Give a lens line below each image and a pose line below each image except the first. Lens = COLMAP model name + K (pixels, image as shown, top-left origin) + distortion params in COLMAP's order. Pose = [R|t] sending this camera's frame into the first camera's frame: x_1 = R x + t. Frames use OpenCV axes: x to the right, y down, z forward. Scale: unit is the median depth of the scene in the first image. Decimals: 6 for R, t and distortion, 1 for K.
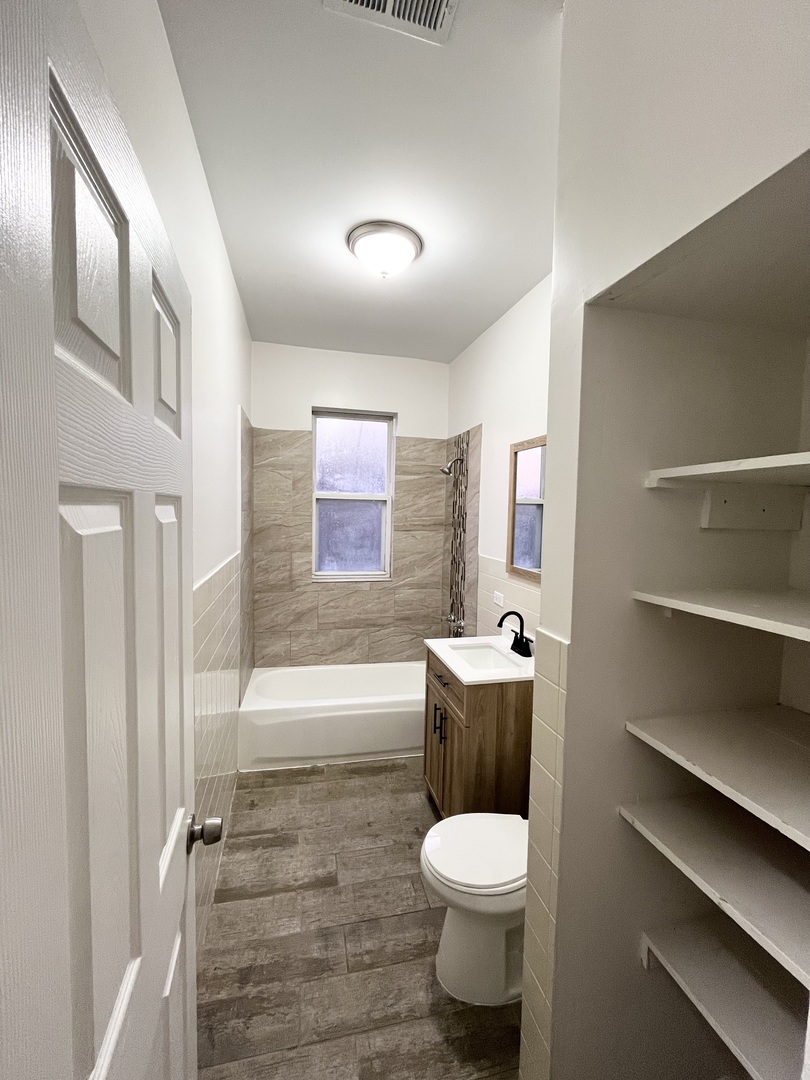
lens RADIAL K [[444.0, 0, 405.0], [0, 444.0, 540.0], [0, 0, 1]] dist [-0.001569, -0.000423]
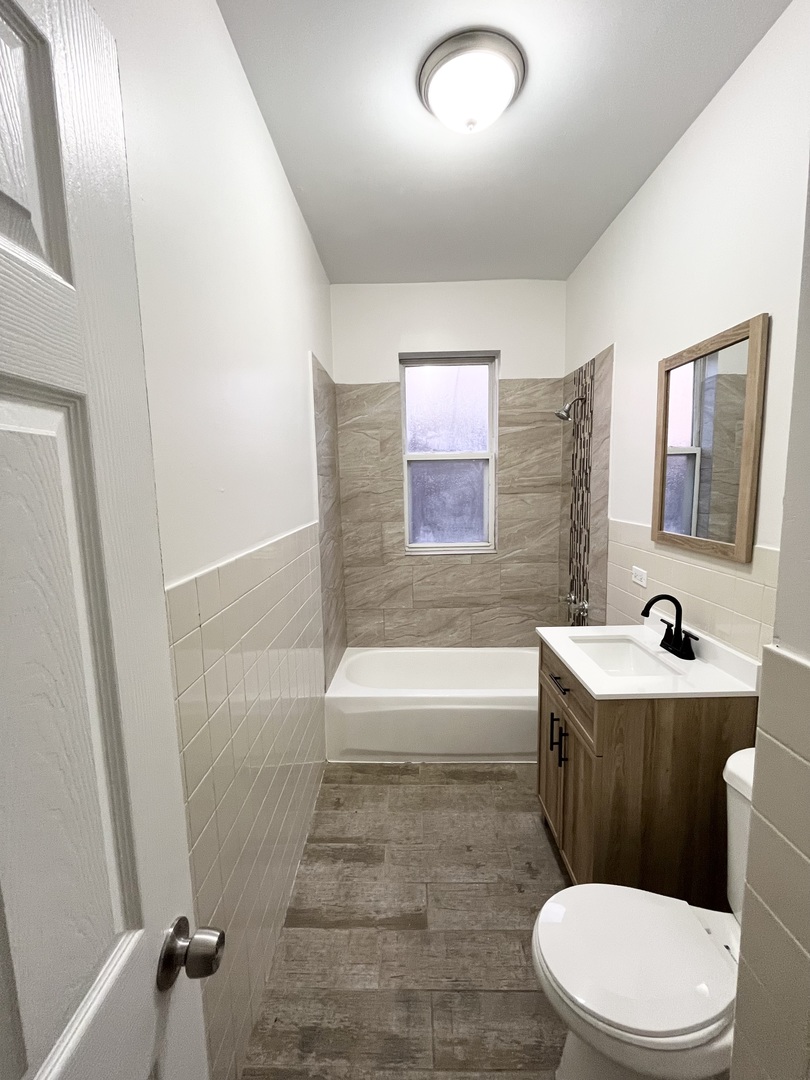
lens RADIAL K [[444.0, 0, 405.0], [0, 444.0, 540.0], [0, 0, 1]] dist [-0.001569, -0.000423]
pose [[0.969266, -0.013554, -0.245643, 0.011984], [0.028307, 0.997994, 0.056628, 0.017116], [0.244382, -0.061841, 0.967705, 0.172903]]
